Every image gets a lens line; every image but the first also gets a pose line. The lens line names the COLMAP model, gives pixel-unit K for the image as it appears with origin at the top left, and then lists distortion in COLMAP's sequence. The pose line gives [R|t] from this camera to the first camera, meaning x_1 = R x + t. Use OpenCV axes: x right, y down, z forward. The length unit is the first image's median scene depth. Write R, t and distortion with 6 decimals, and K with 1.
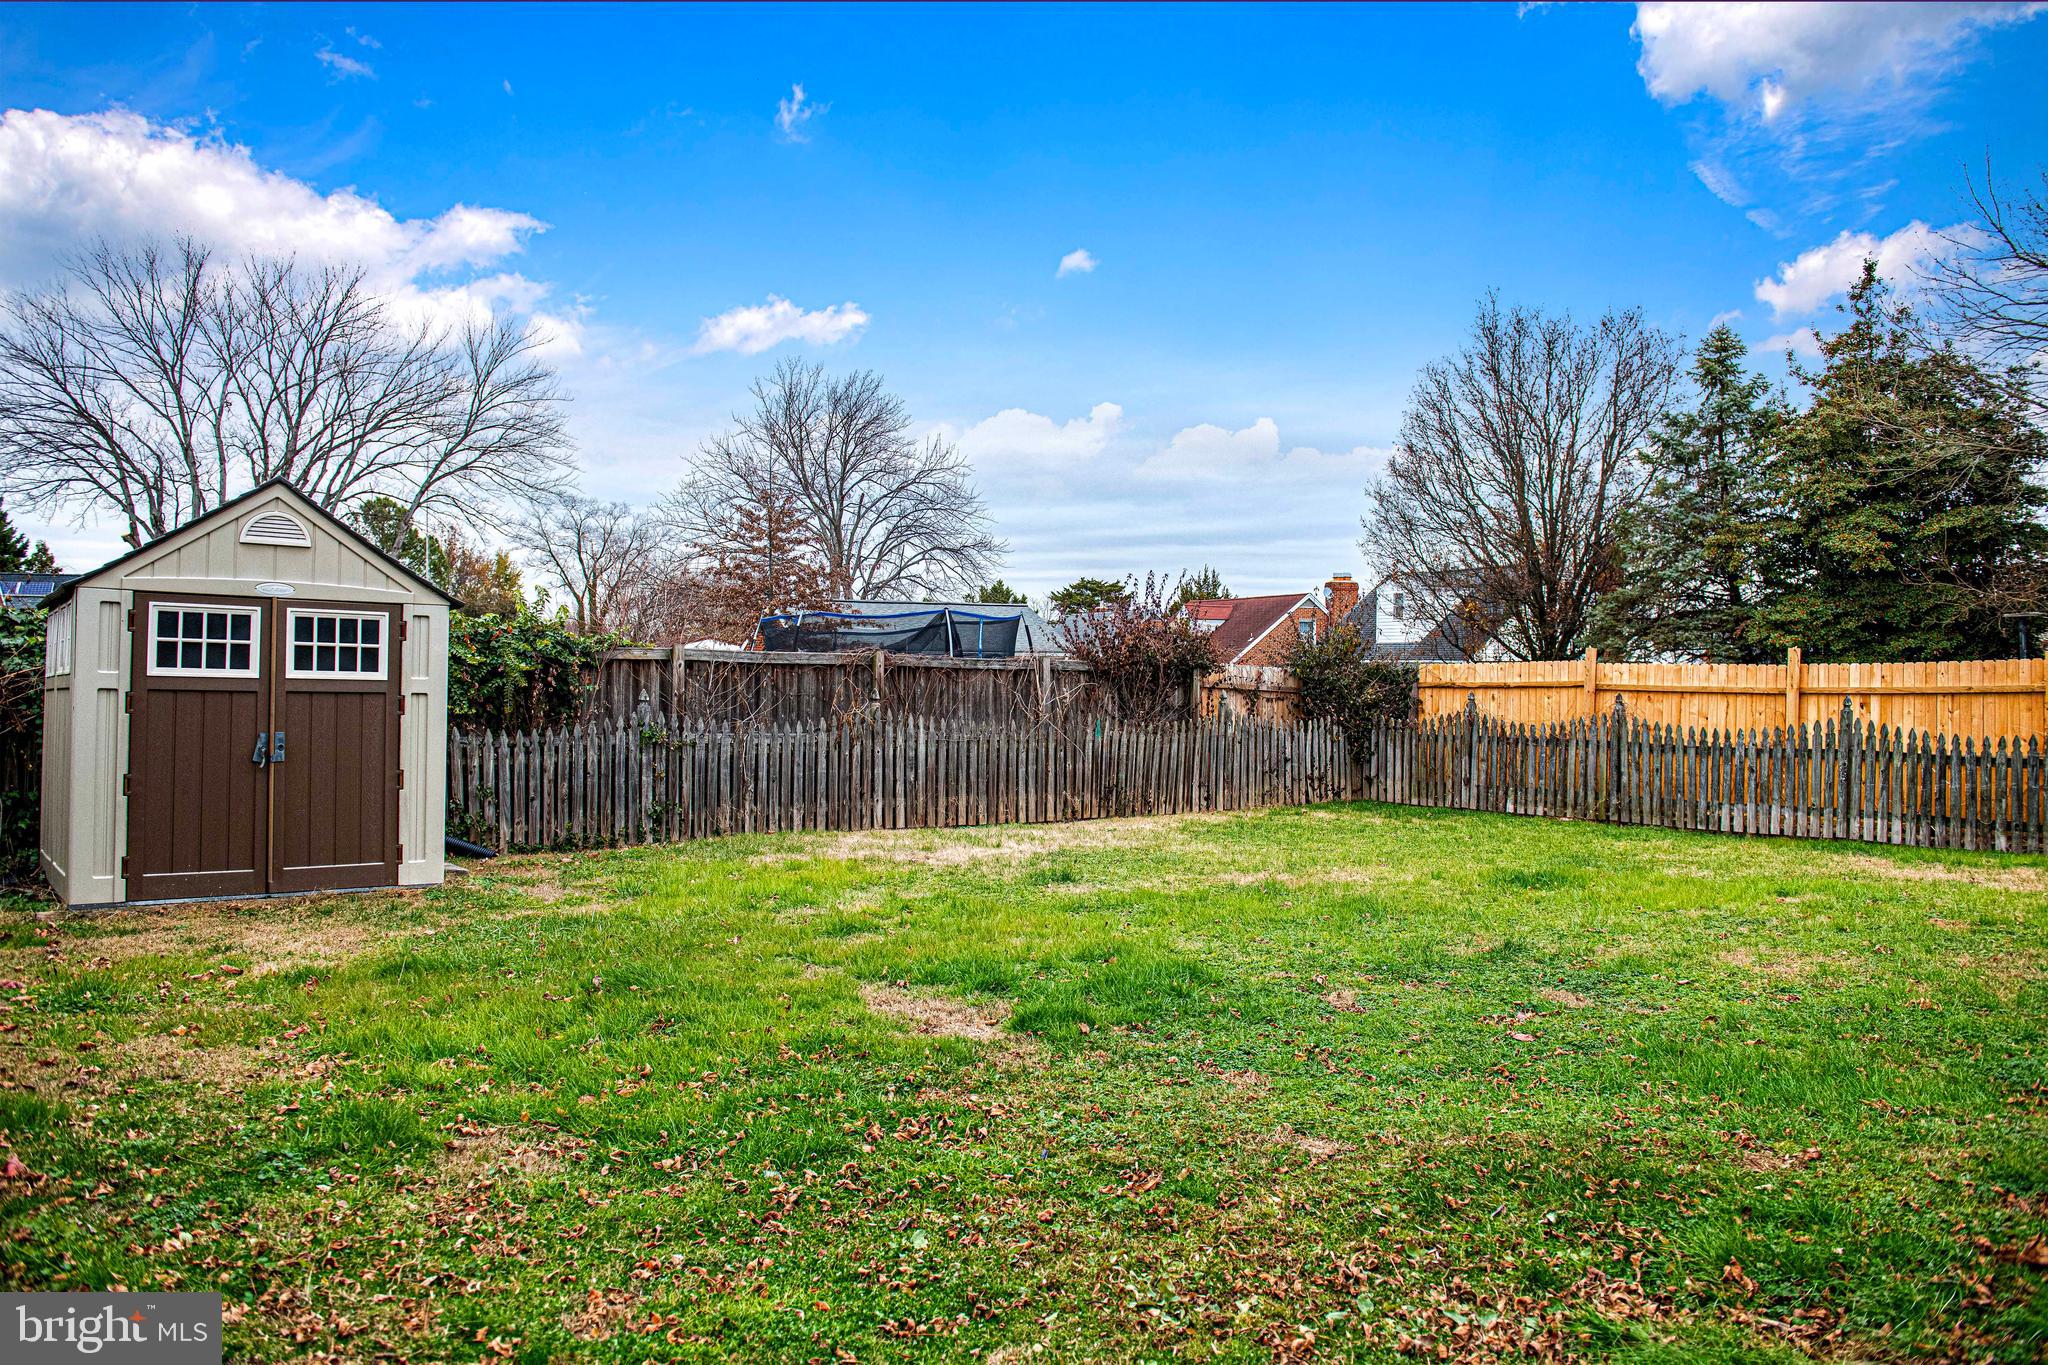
lens RADIAL K [[1494.8, 0, 1030.4], [0, 1494.8, 679.5], [0, 0, 1]] dist [-0.005444, -0.000604]
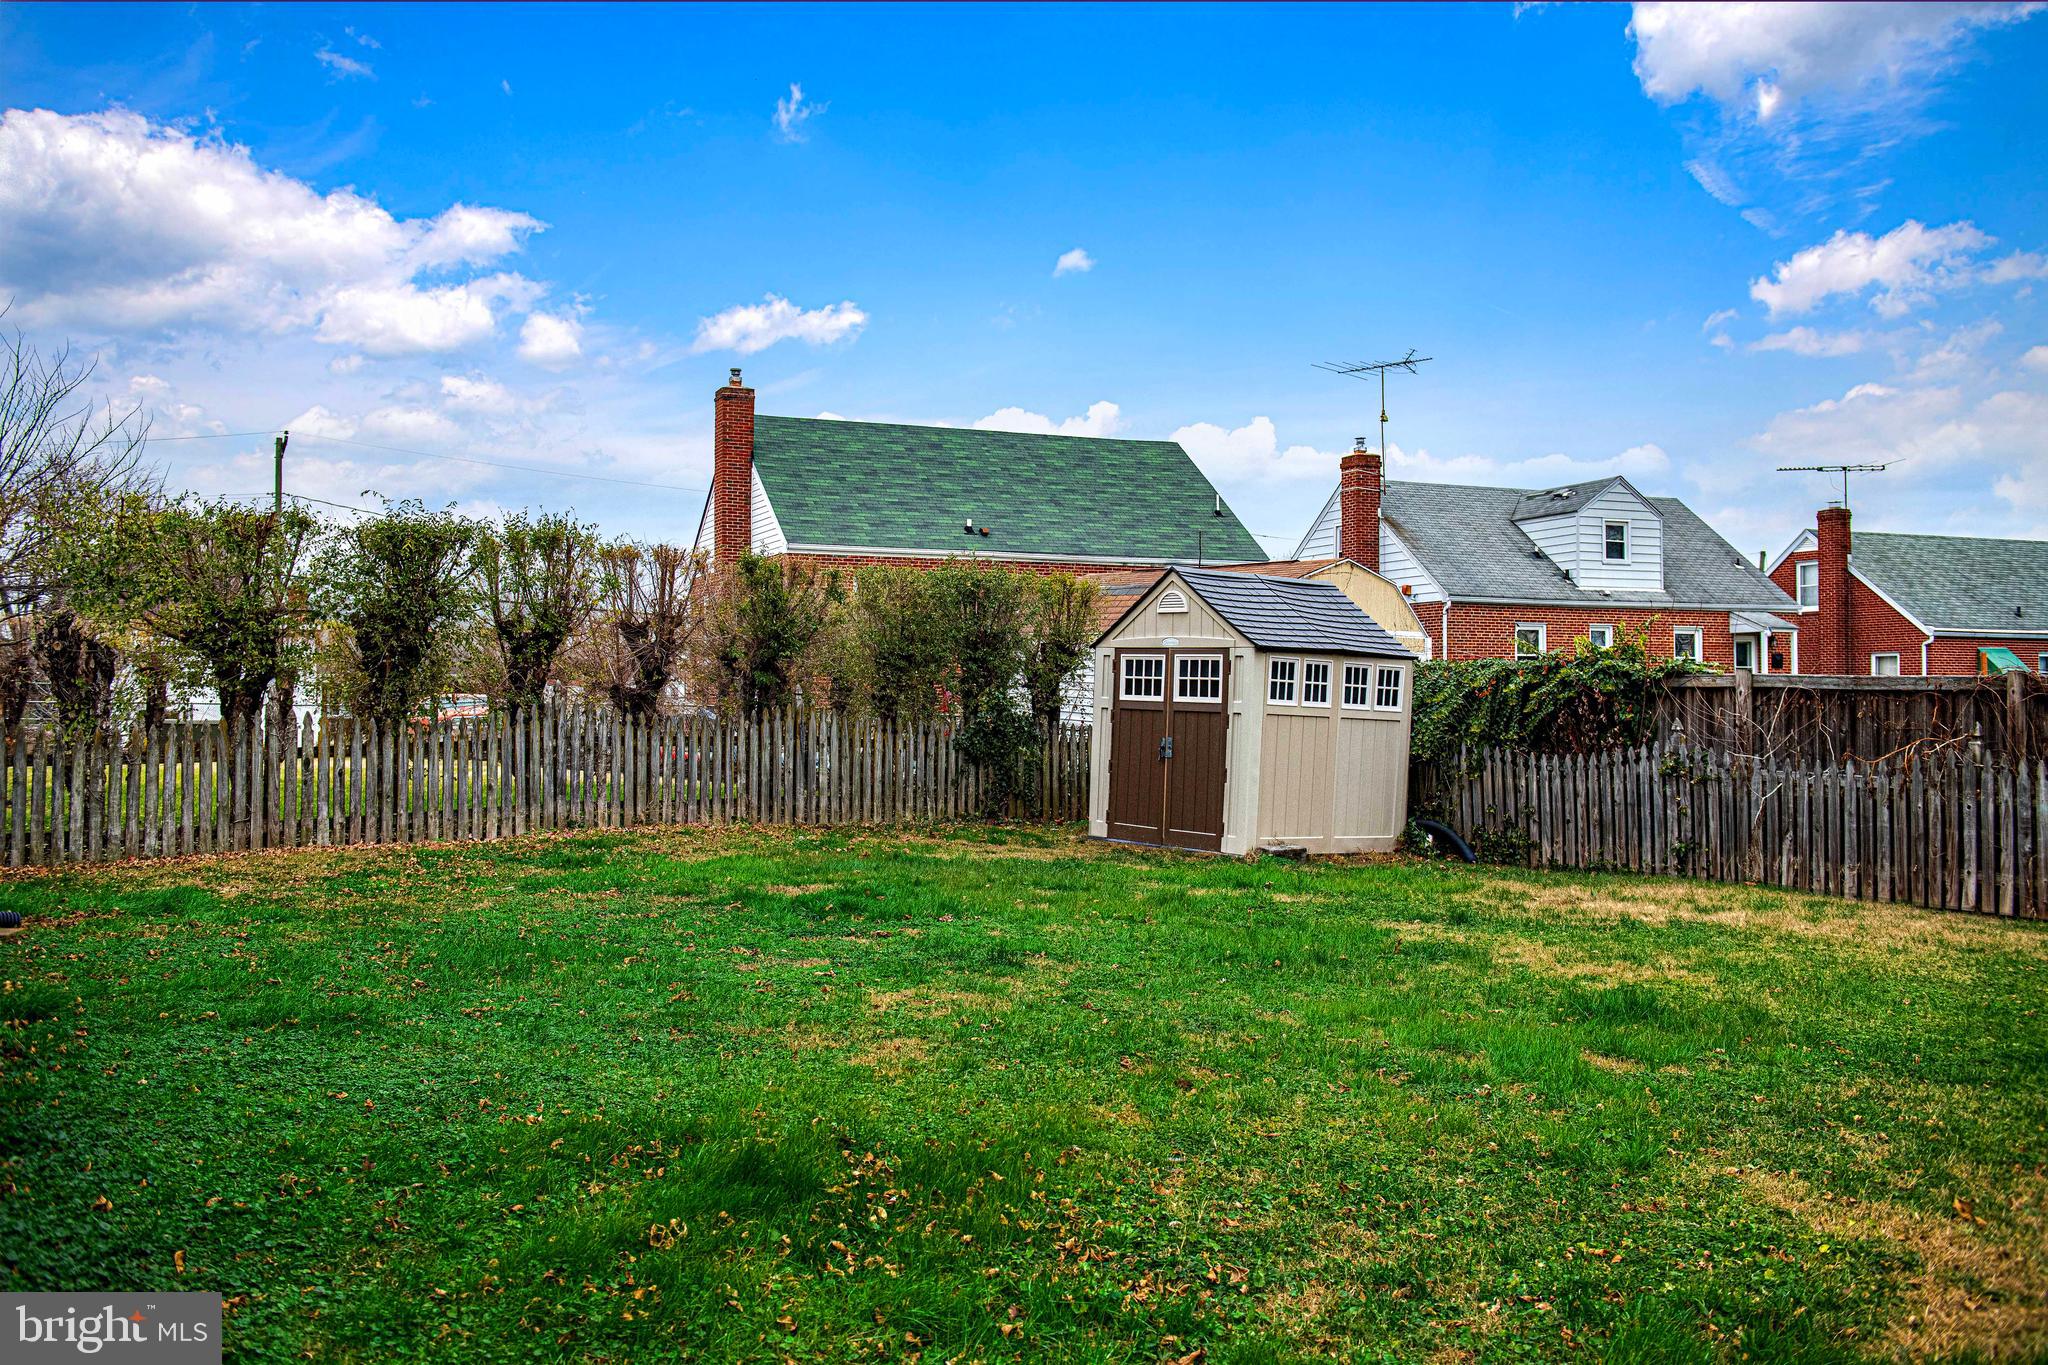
lens RADIAL K [[1852.6, 0, 1025.2], [0, 1852.6, 679.4], [0, 0, 1]] dist [0.082937, -0.011357]
pose [[0.001826, -0.020255, -0.999793, 0.997234], [-0.012665, 0.999714, -0.020277, 0.011934], [0.999918, 0.012699, 0.001569, 0.628628]]
